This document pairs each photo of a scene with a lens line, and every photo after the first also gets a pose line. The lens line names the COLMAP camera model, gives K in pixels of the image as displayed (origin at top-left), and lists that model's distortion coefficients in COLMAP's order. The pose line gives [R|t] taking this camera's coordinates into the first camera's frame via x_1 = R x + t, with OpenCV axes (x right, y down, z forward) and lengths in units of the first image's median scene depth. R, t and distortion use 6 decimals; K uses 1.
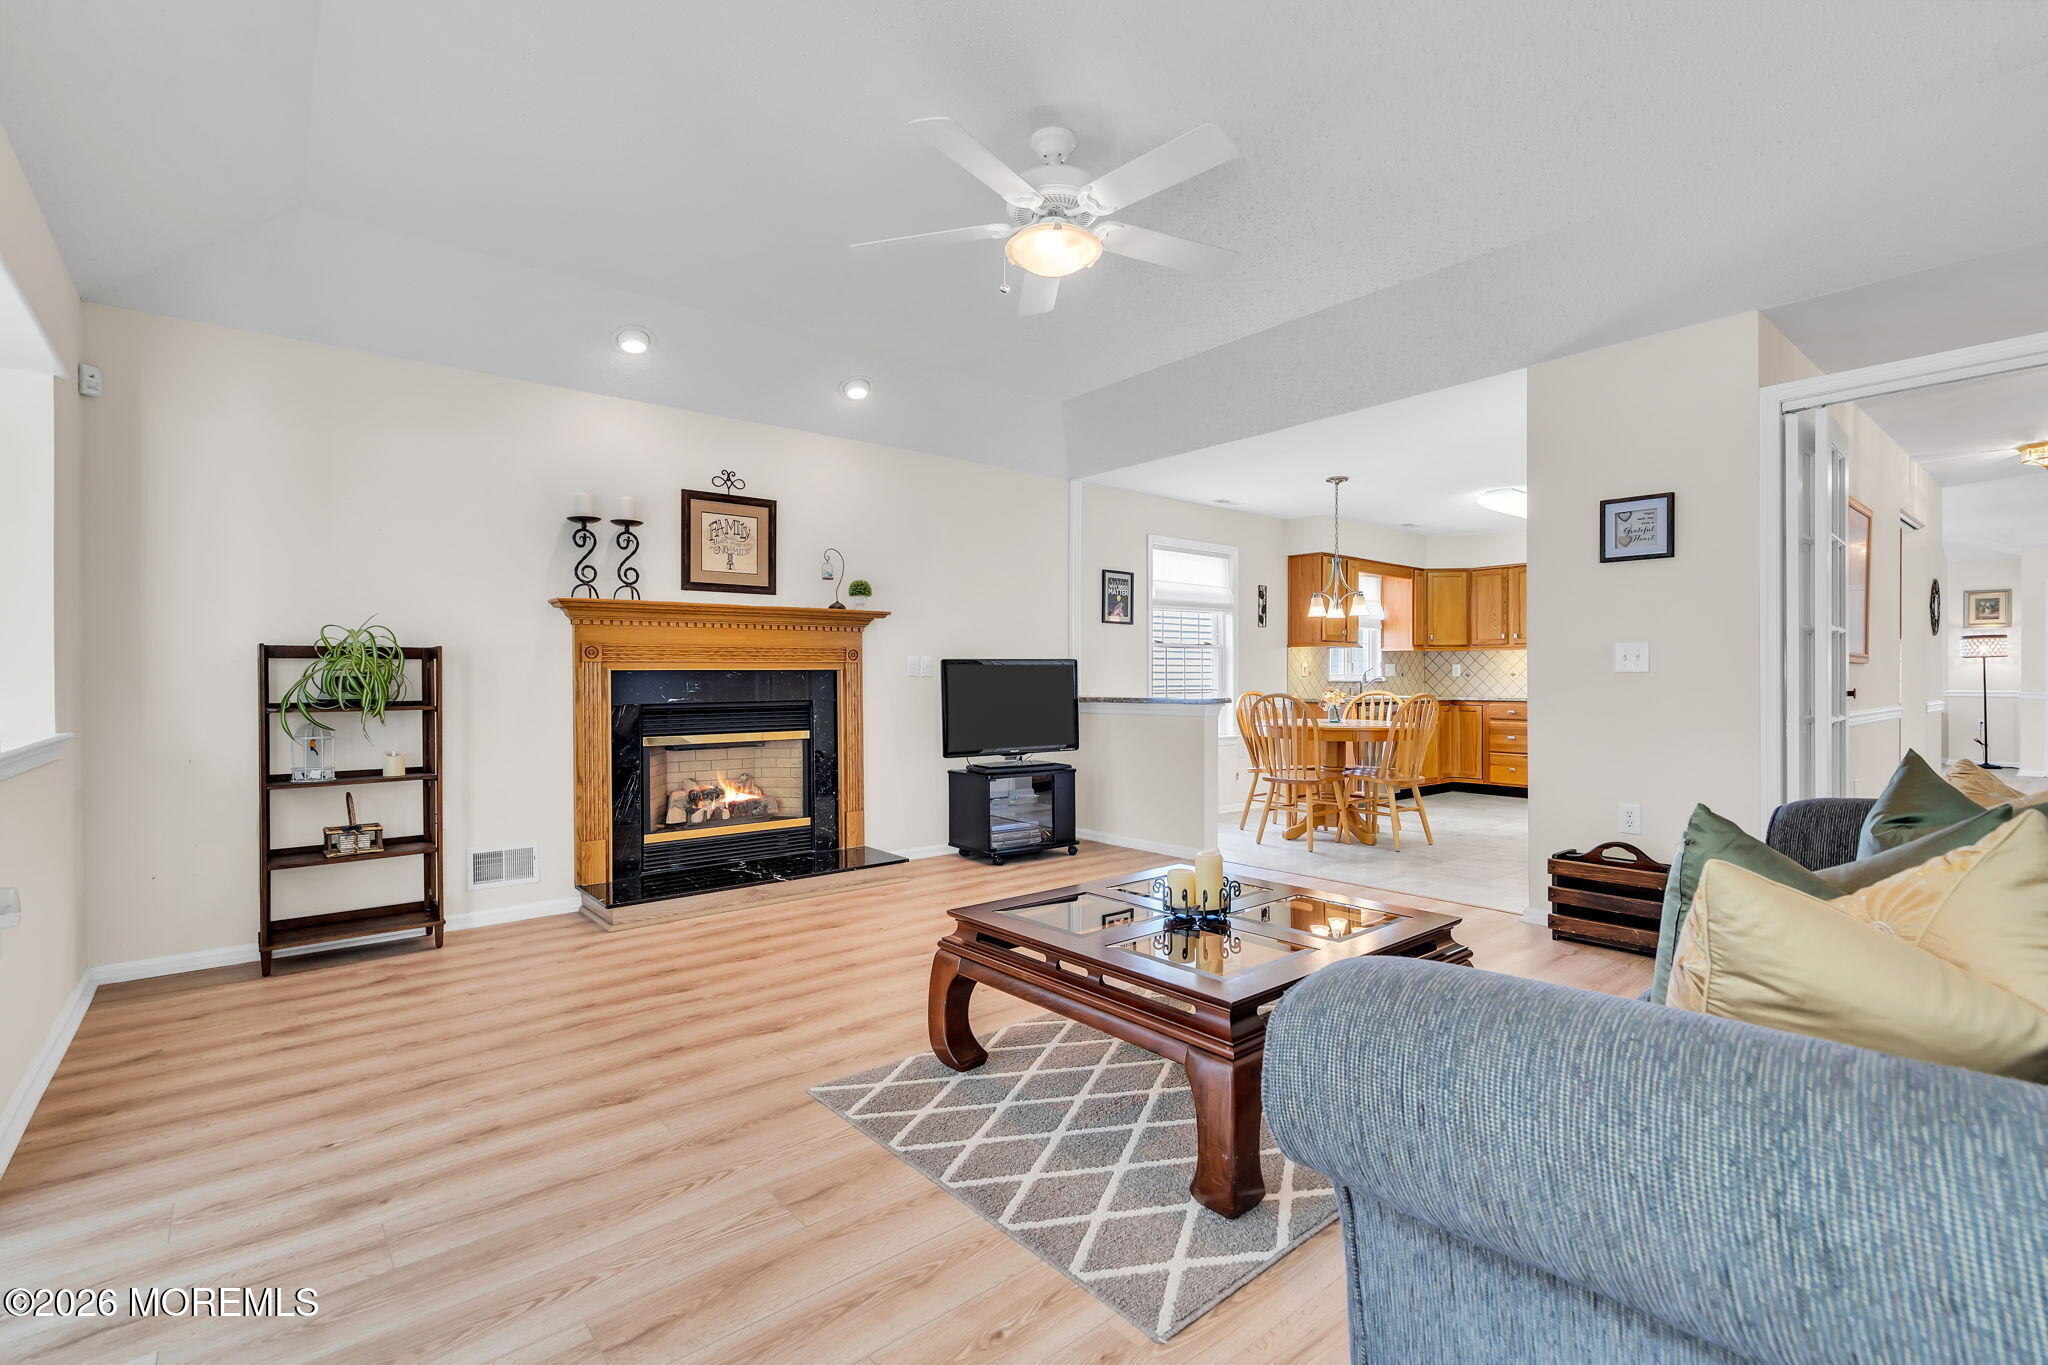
lens RADIAL K [[931.8, 0, 1032.5], [0, 931.8, 684.1], [0, 0, 1]] dist [-0.003315, 0.001735]
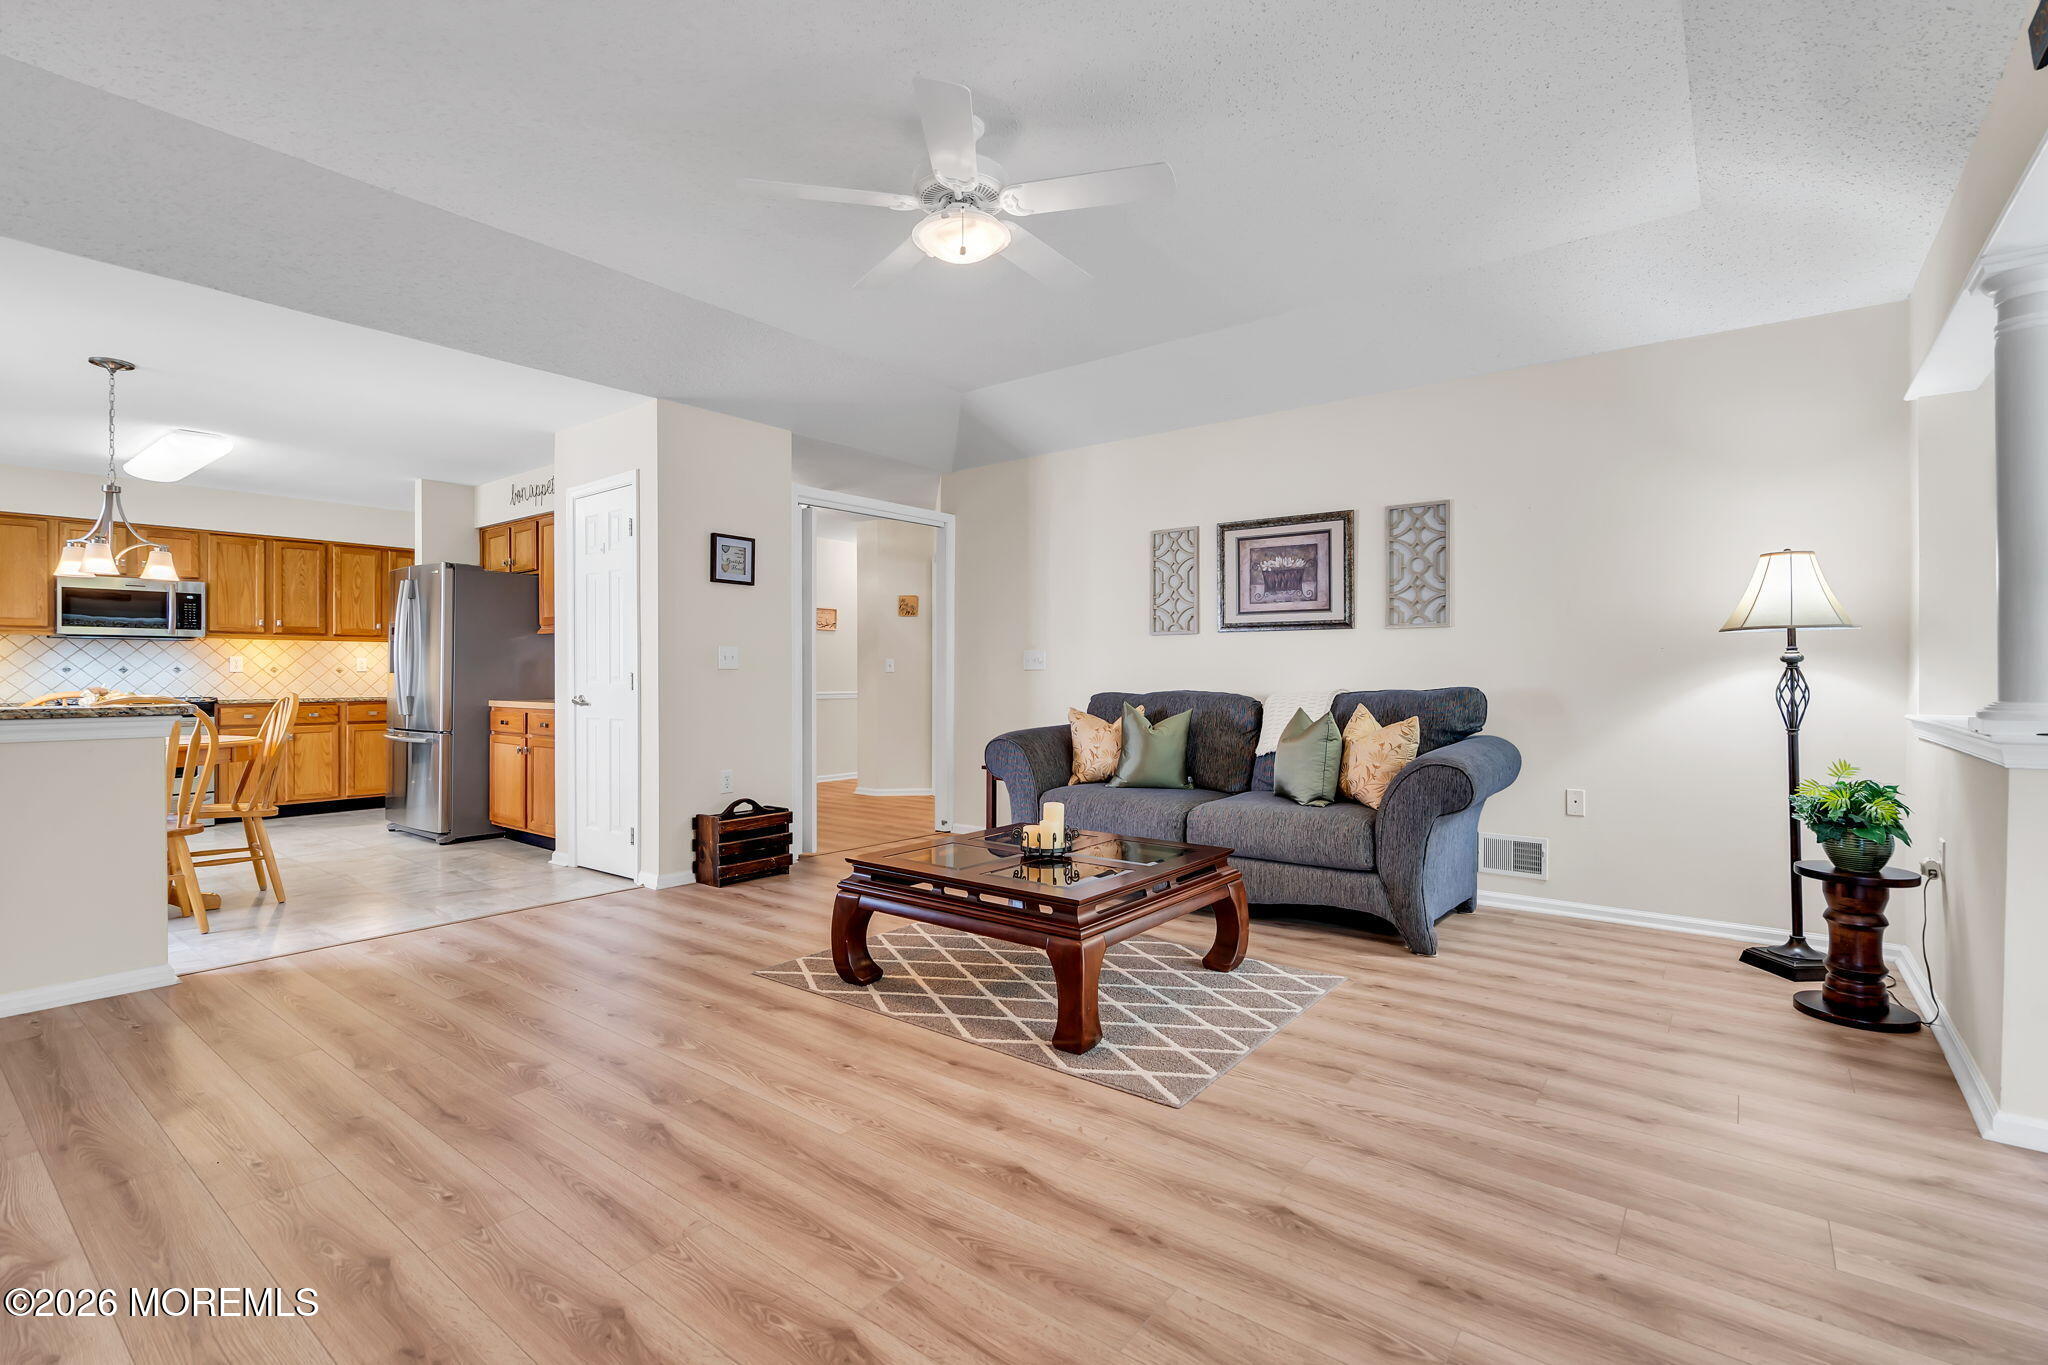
lens RADIAL K [[931.8, 0, 1032.4], [0, 931.8, 673.8], [0, 0, 1]] dist [-0.003315, 0.001735]
pose [[-0.206012, 0.004478, 0.978539, -0.554457], [0.007253, 0.999969, -0.003049, 0.001011], [-0.978523, 0.006469, -0.206038, 0.653768]]
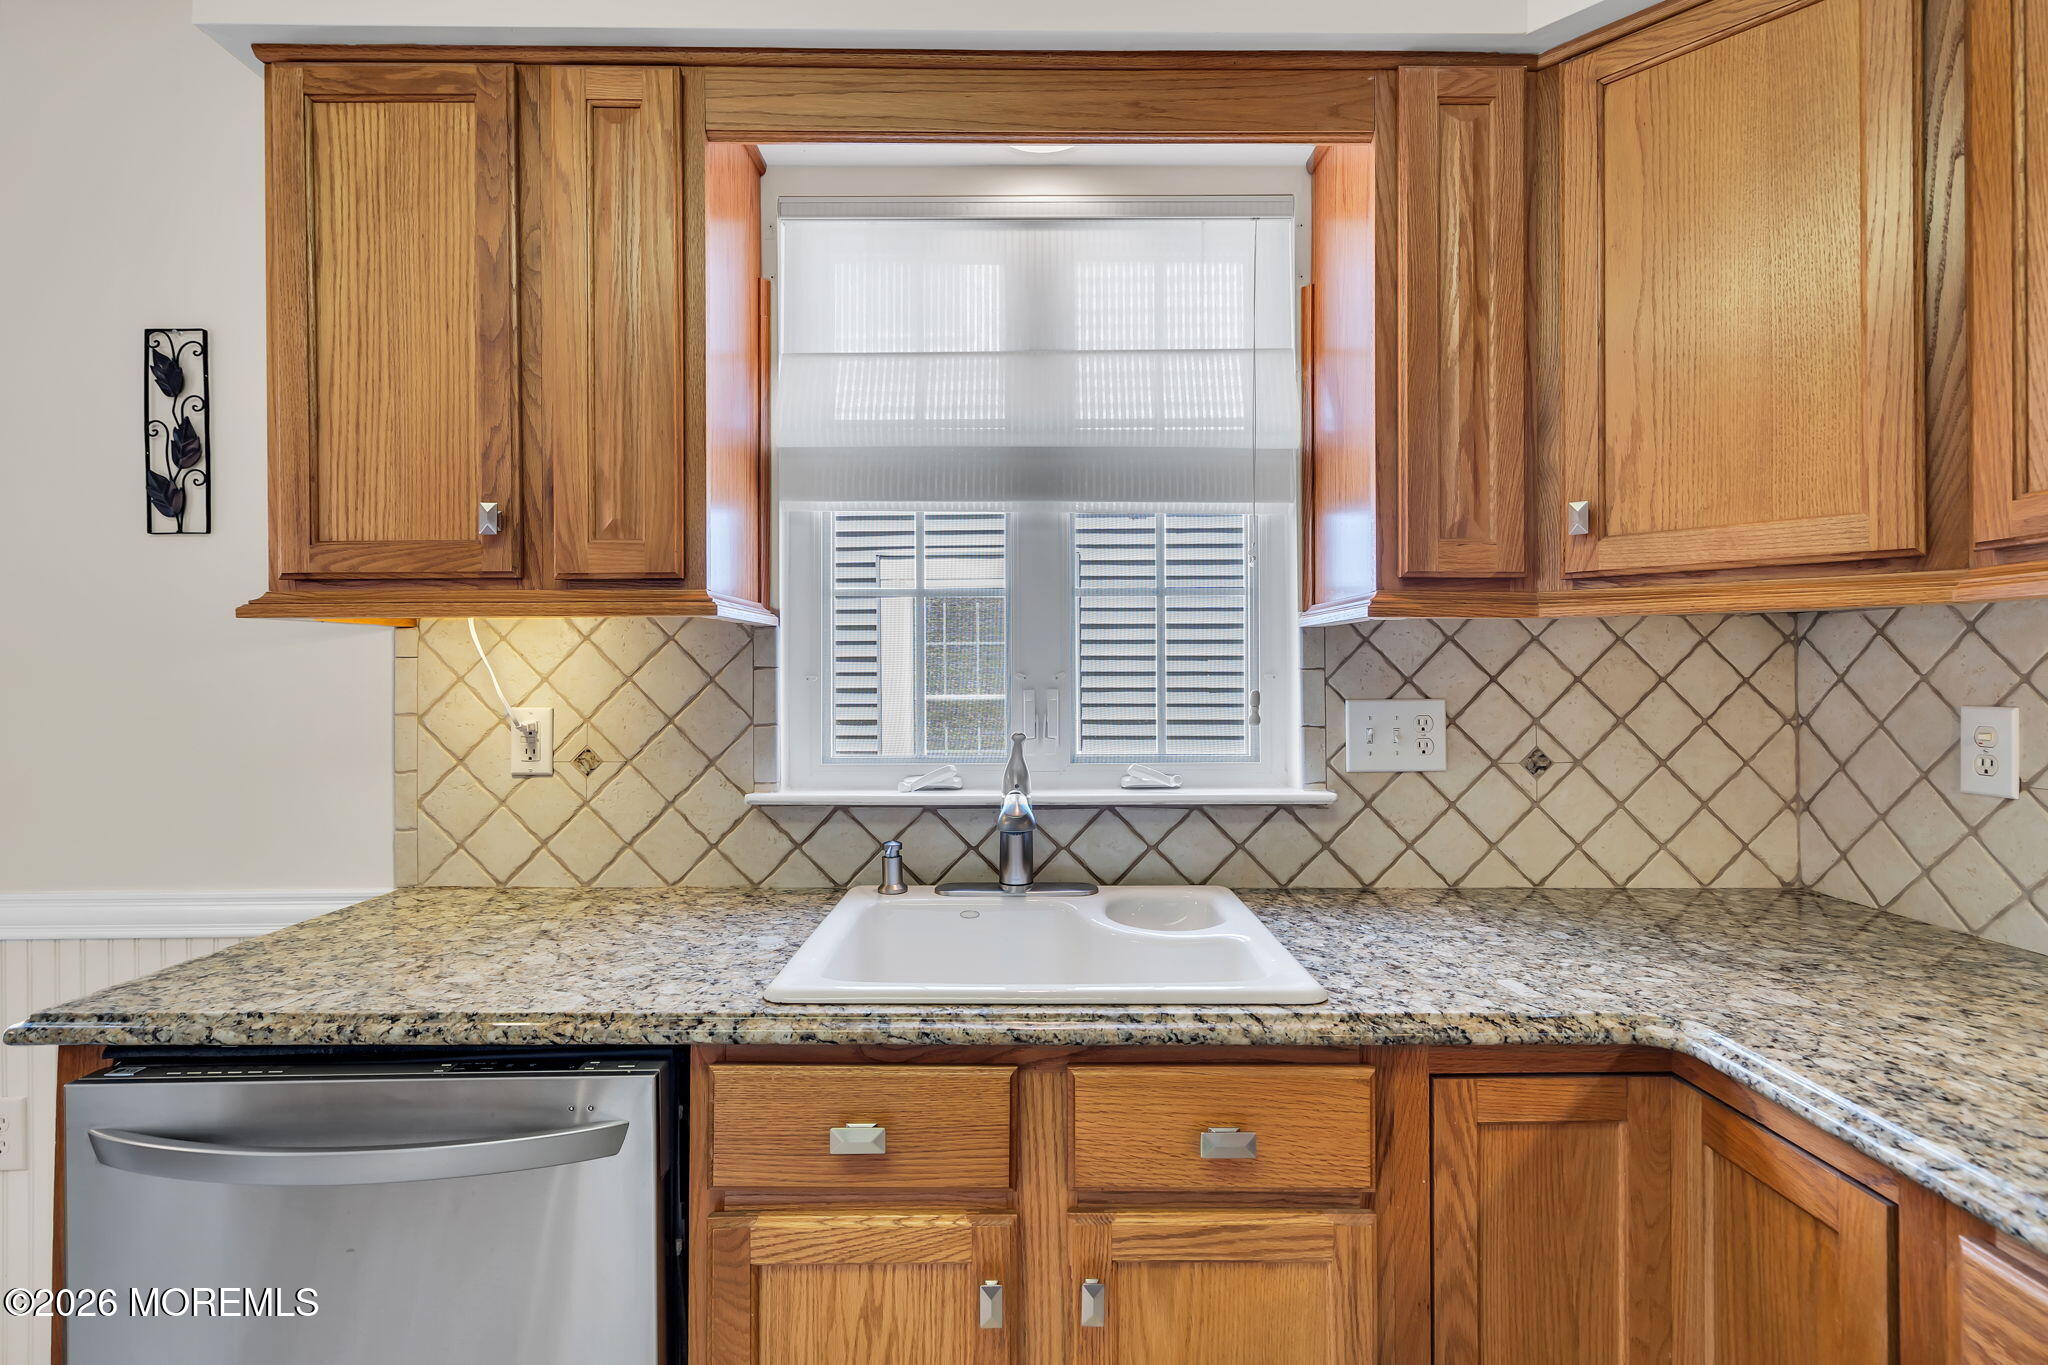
lens RADIAL K [[931.8, 0, 1012.9], [0, 931.8, 678.3], [0, 0, 1]] dist [-0.003315, 0.001735]
pose [[0.768675, 0.001487, -0.639638, 0.813912], [-0.002530, 0.999997, -0.000715, -0.047460], [0.639634, 0.002168, 0.768676, 1.514468]]
